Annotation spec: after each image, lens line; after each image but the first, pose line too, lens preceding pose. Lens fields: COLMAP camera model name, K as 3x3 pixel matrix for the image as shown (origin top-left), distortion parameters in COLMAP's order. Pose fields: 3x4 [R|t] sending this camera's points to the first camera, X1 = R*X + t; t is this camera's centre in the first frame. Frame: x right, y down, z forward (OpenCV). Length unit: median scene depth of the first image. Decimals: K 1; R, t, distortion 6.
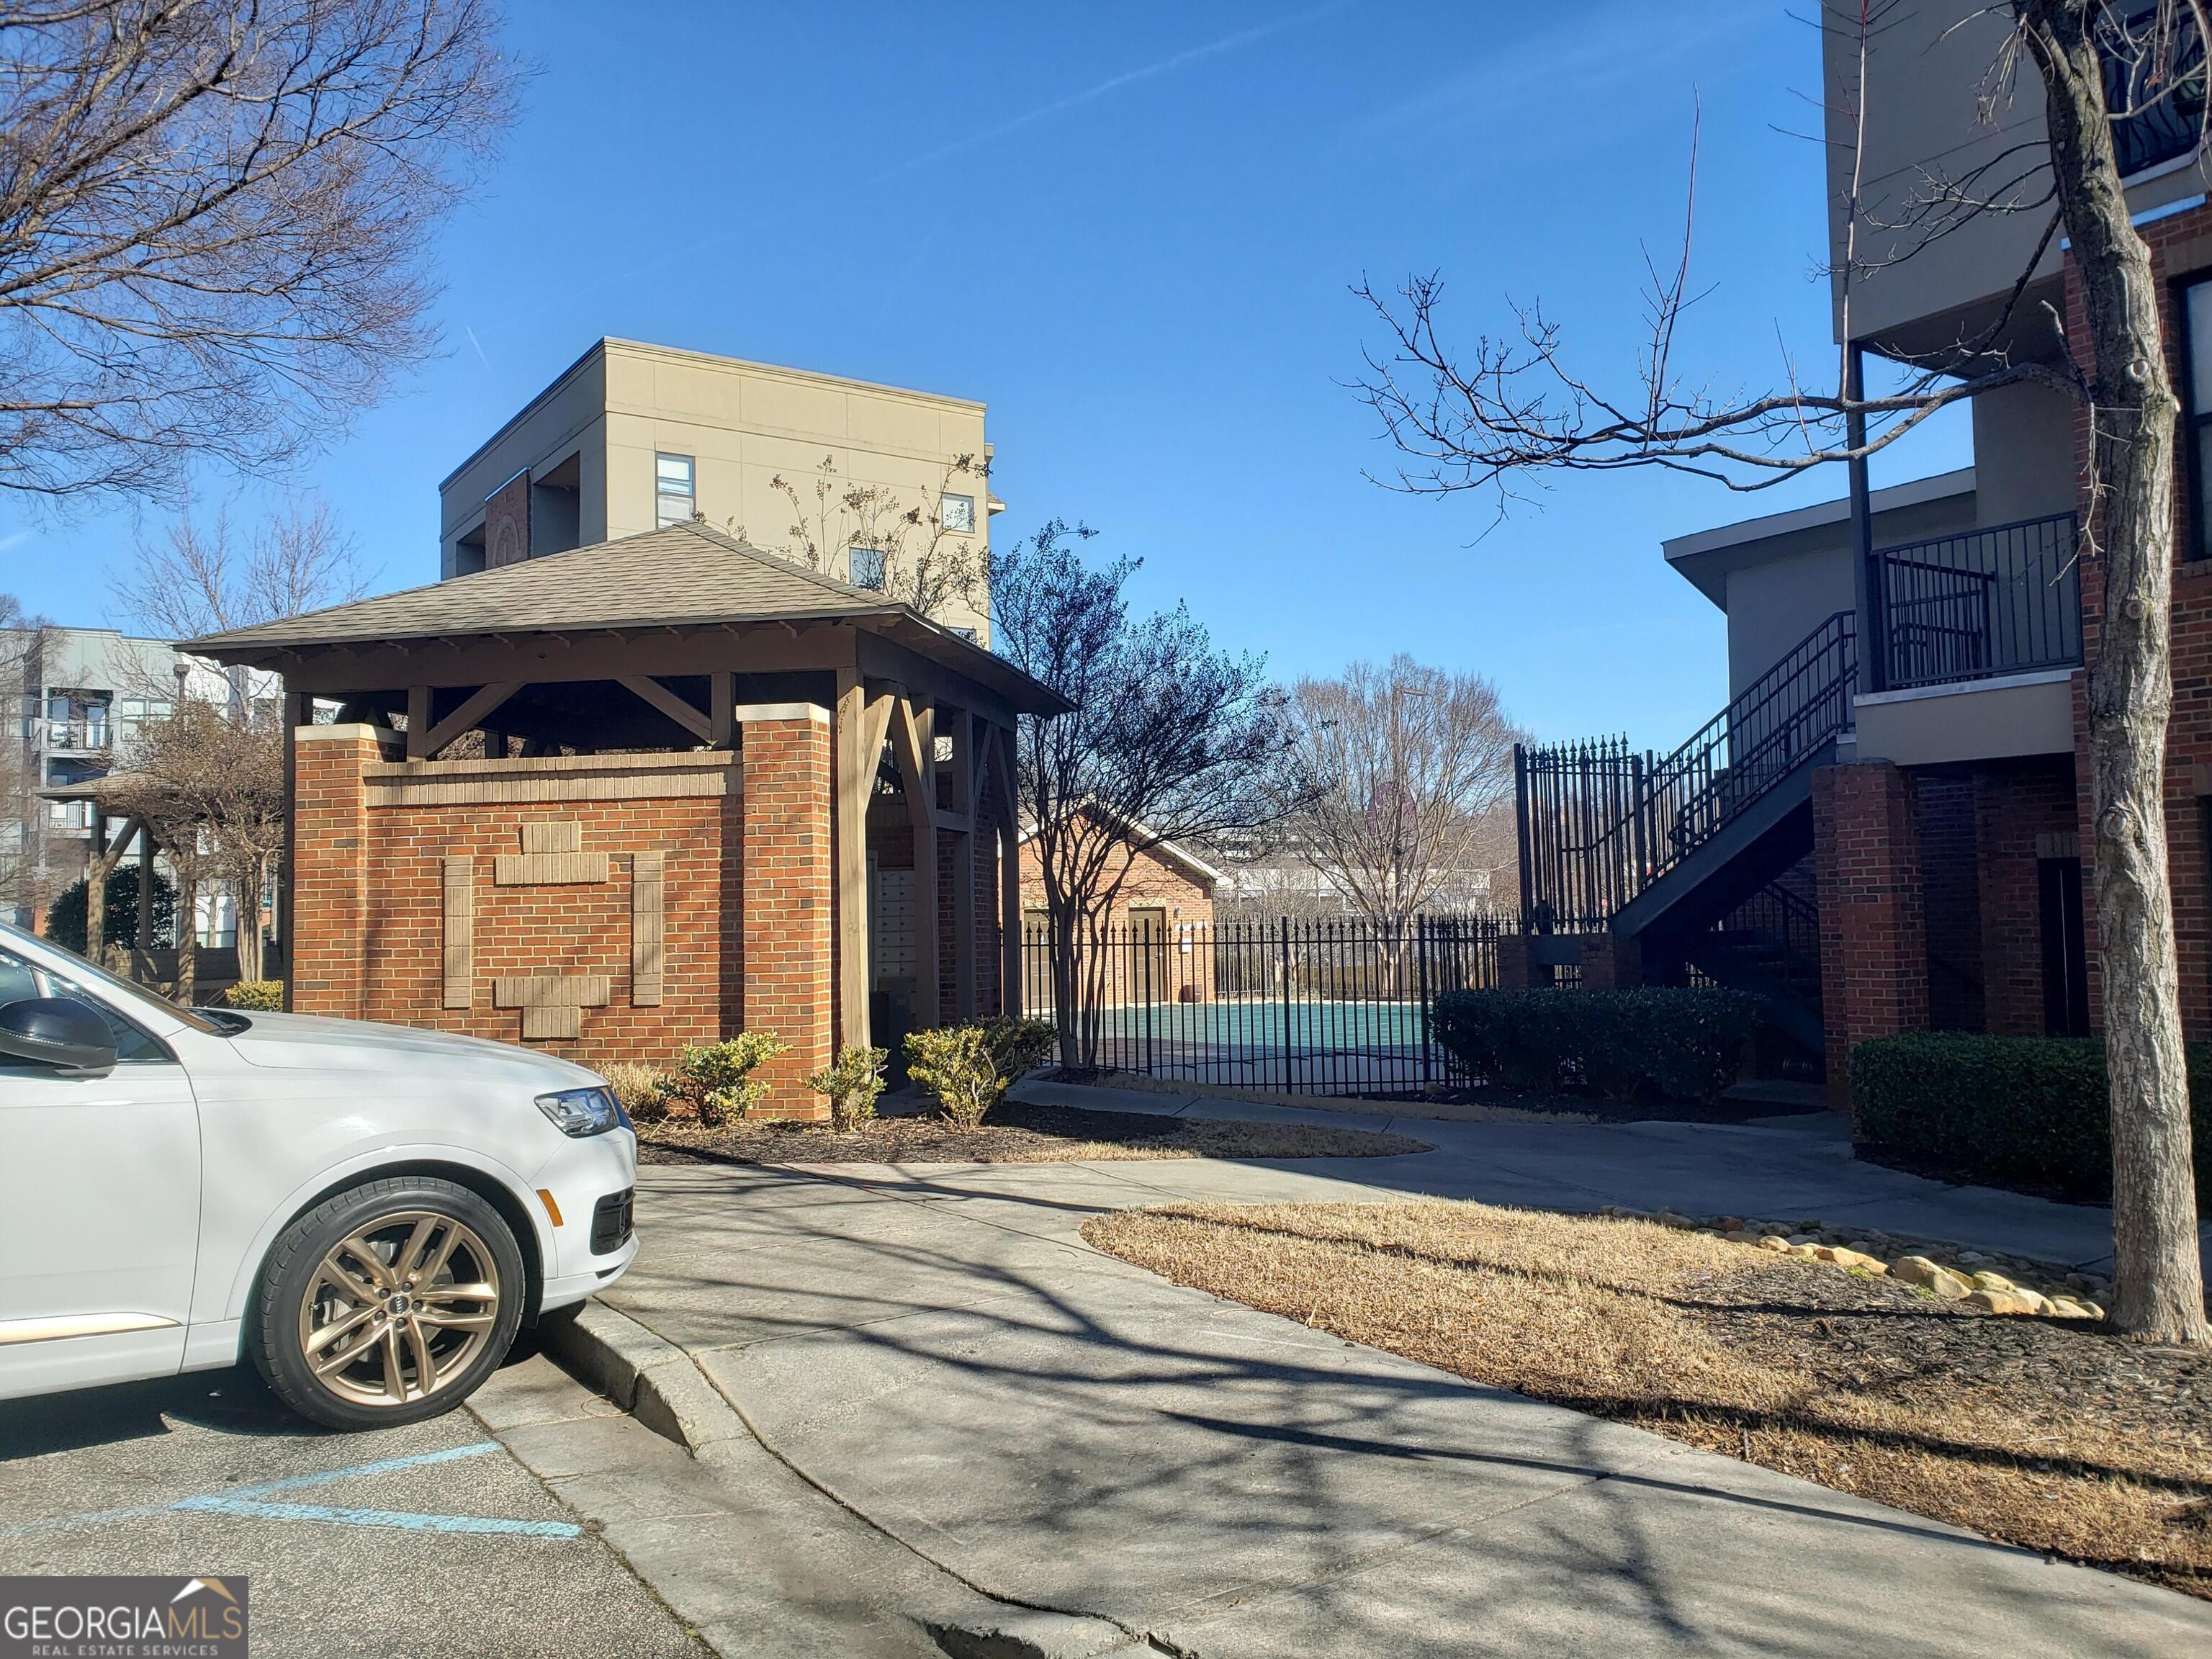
lens RADIAL K [[1711.5, 0, 1139.0], [0, 1711.5, 785.6], [0, 0, 1]] dist [0.050310, -0.048770]
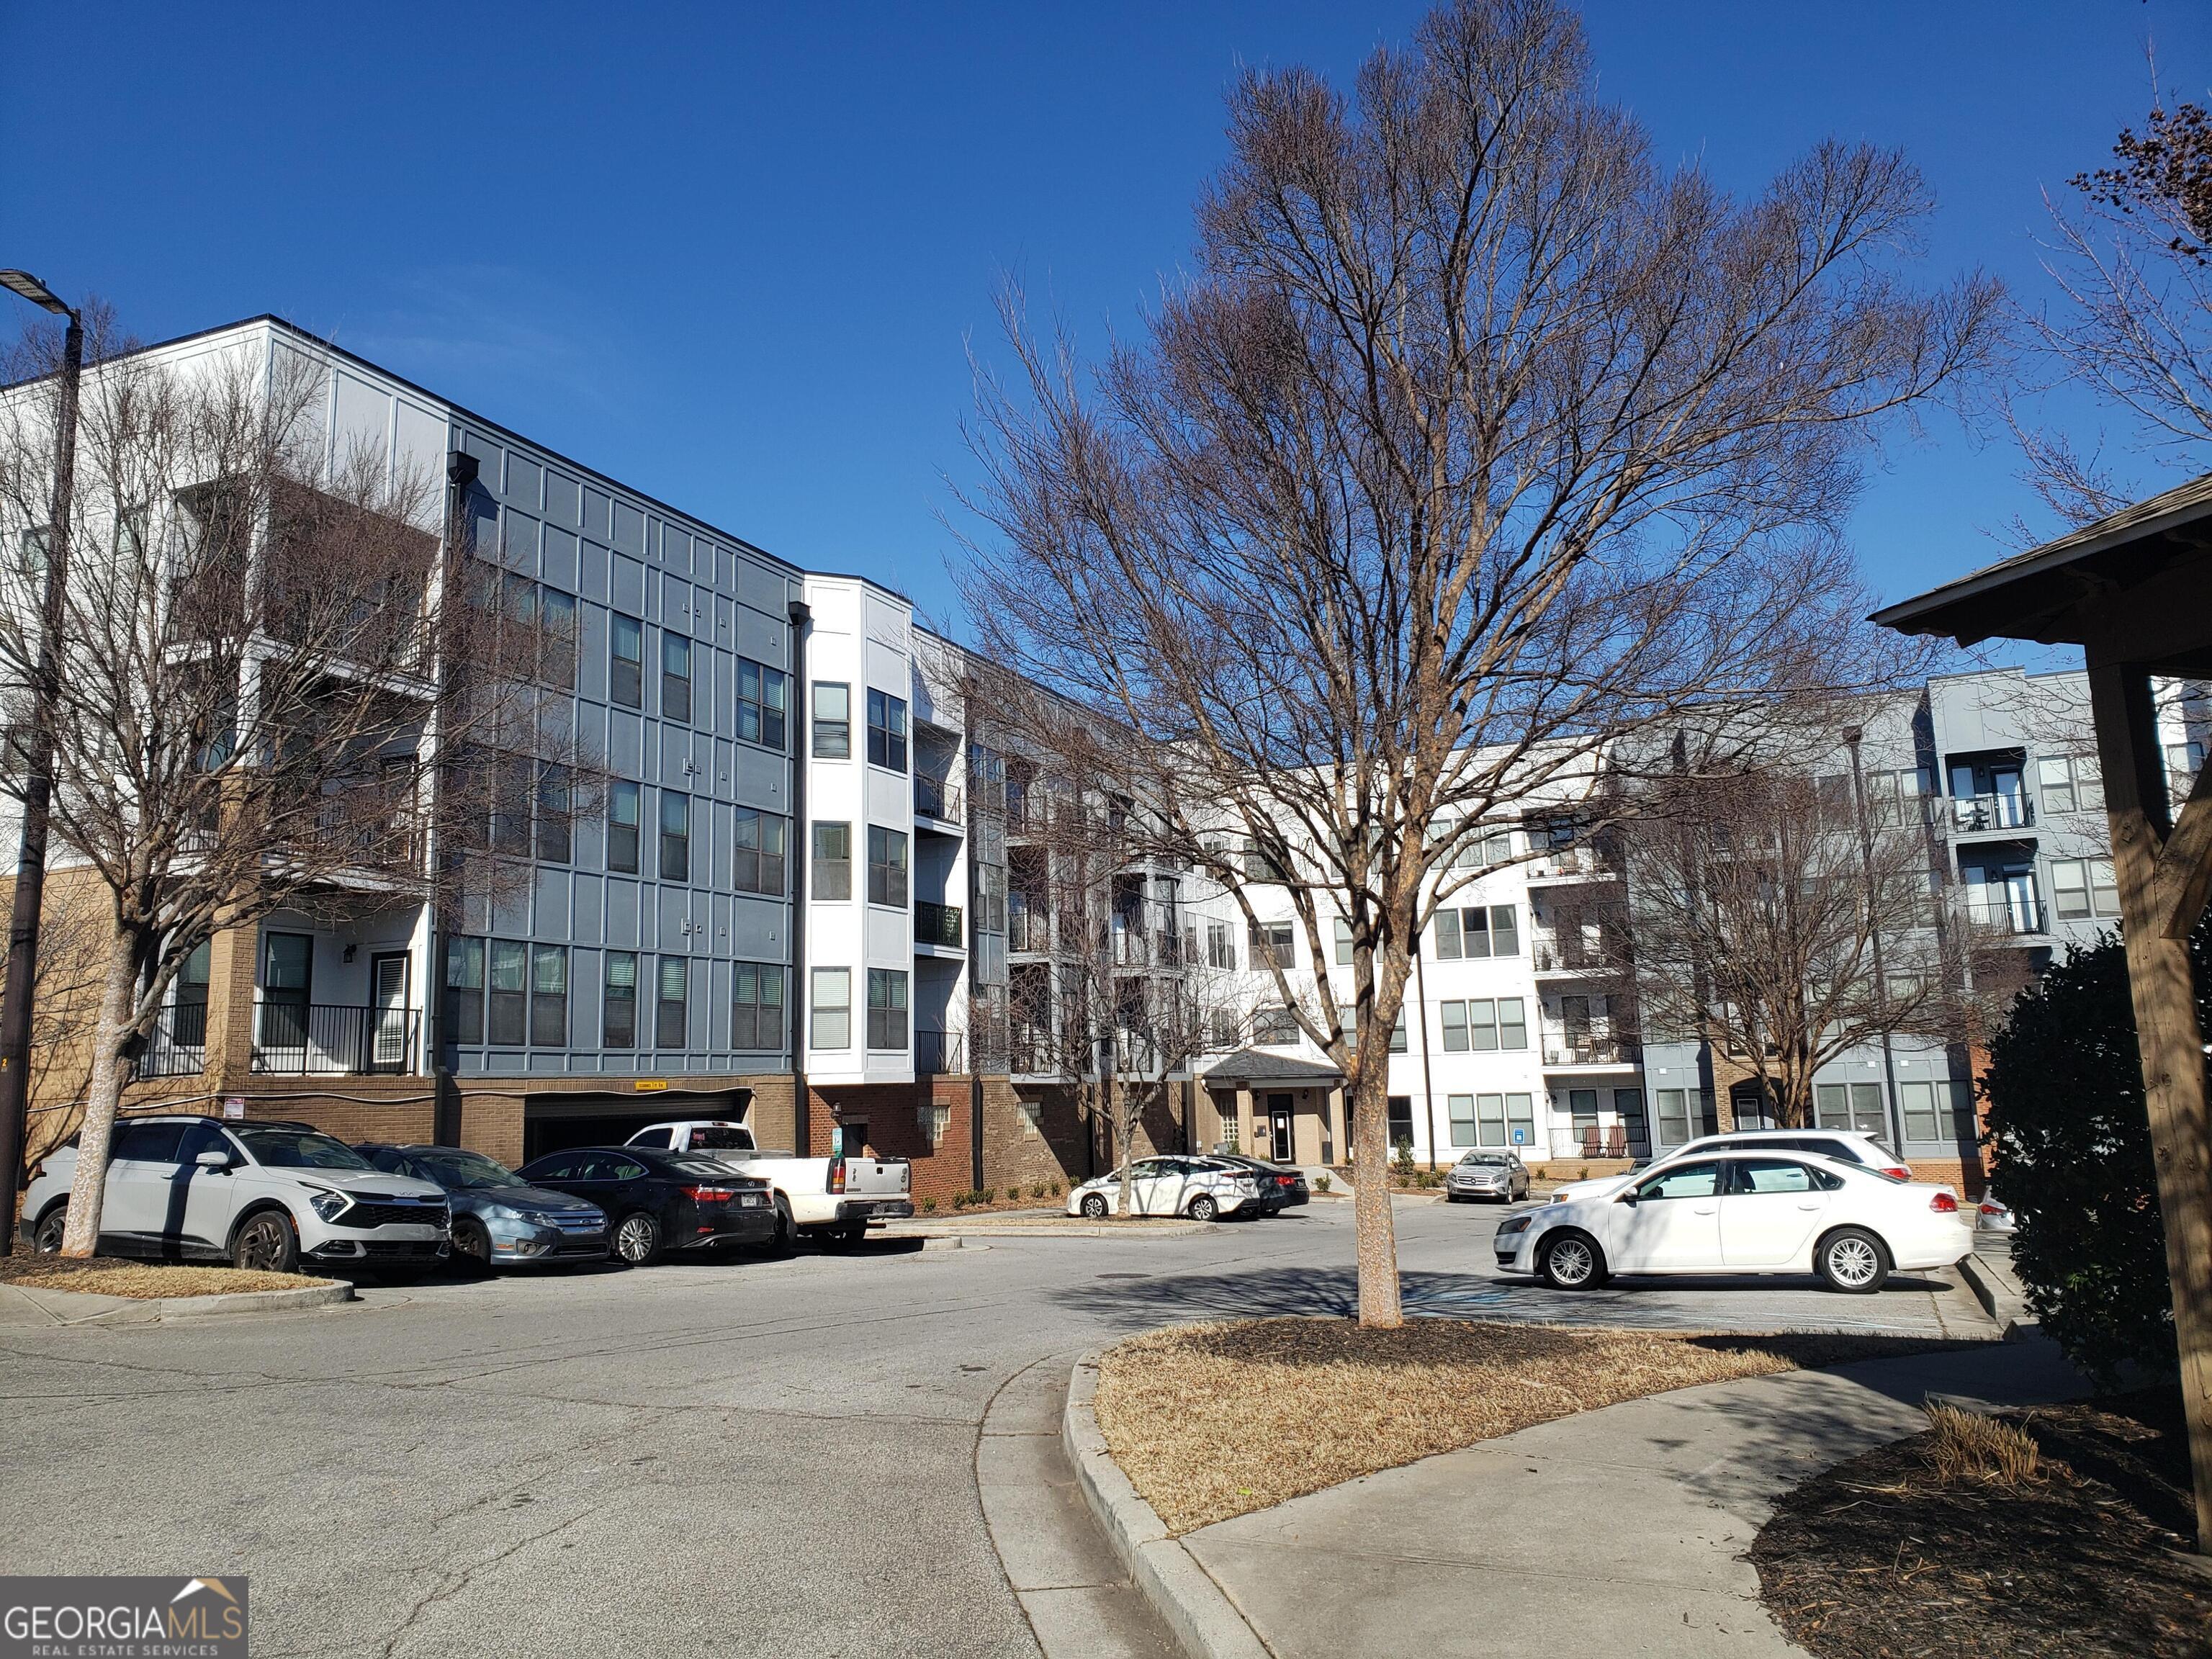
lens RADIAL K [[1701.3, 0, 1093.0], [0, 1701.3, 798.3], [0, 0, 1]] dist [0.078437, -0.178504]
pose [[0.509332, -0.140315, -0.849054, -0.327616], [0.082665, 0.990033, -0.114024, 0.035181], [0.856591, -0.012111, 0.515854, 0.521035]]
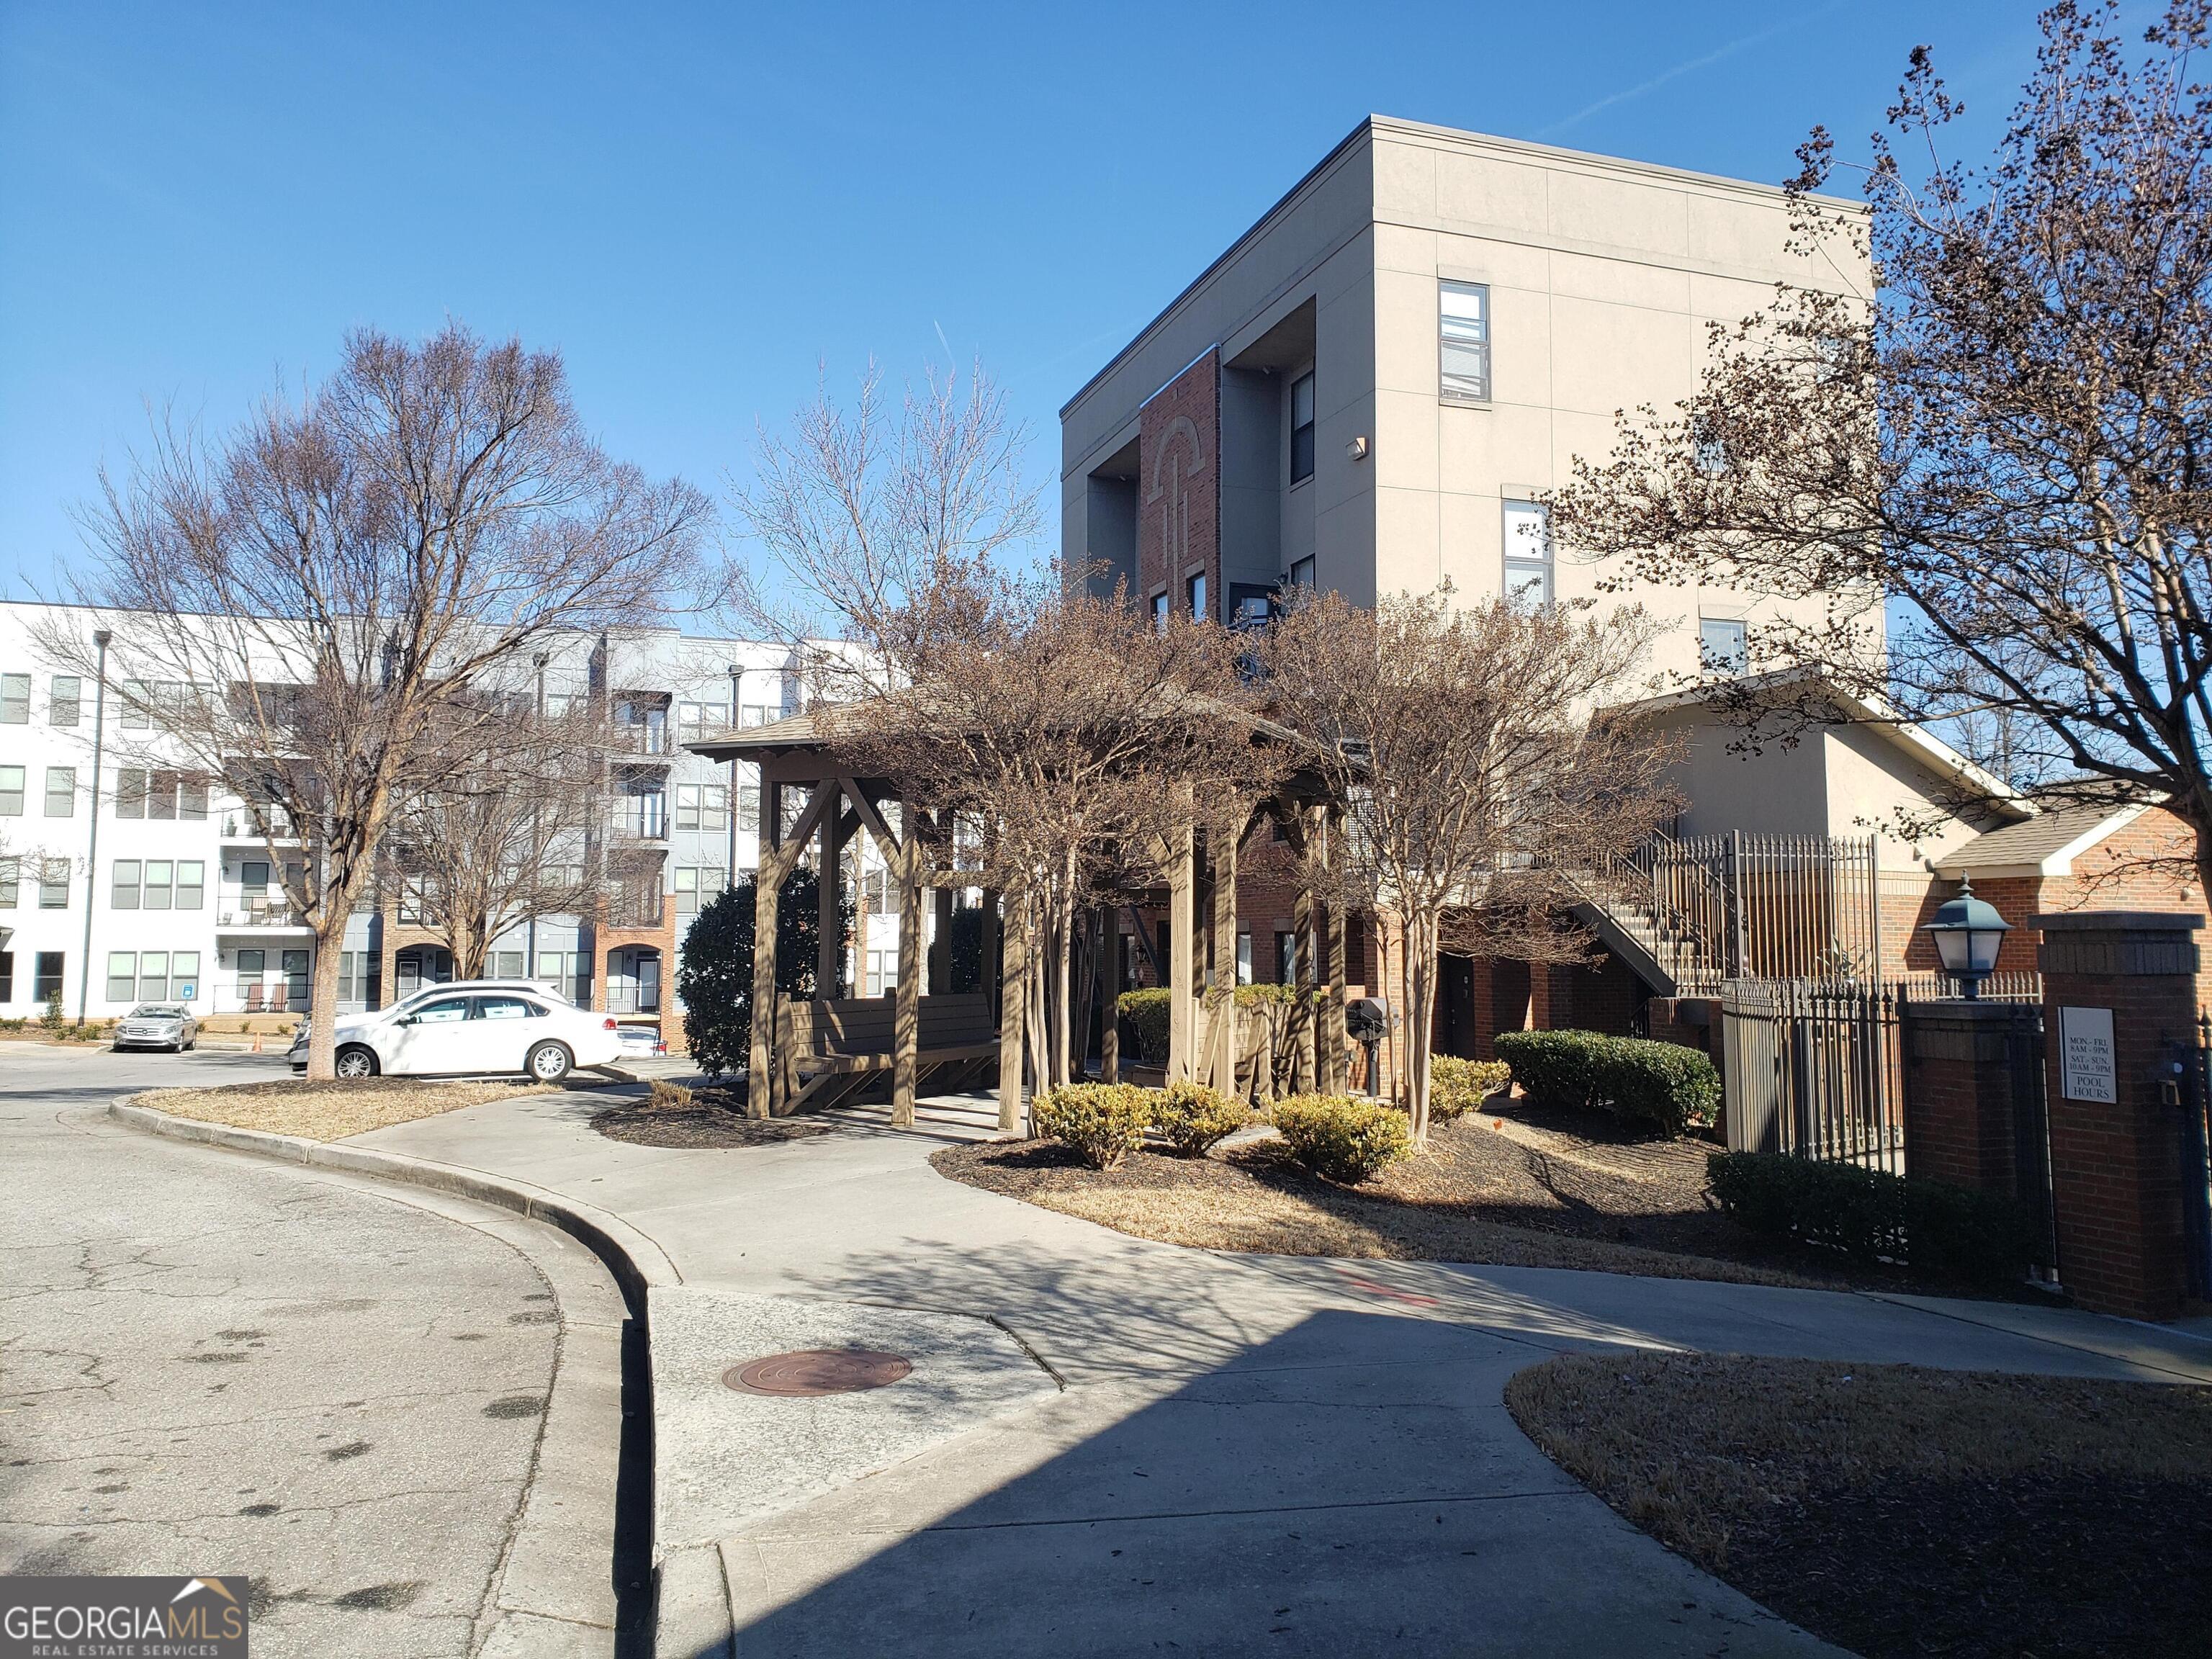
lens RADIAL K [[1701.3, 0, 1093.0], [0, 1701.3, 798.3], [0, 0, 1]] dist [0.078437, -0.178504]
pose [[0.963164, 0.004643, -0.268873, -0.225099], [-0.007489, 0.999926, -0.009559, 0.018964], [0.268809, 0.011221, 0.963128, 0.306040]]
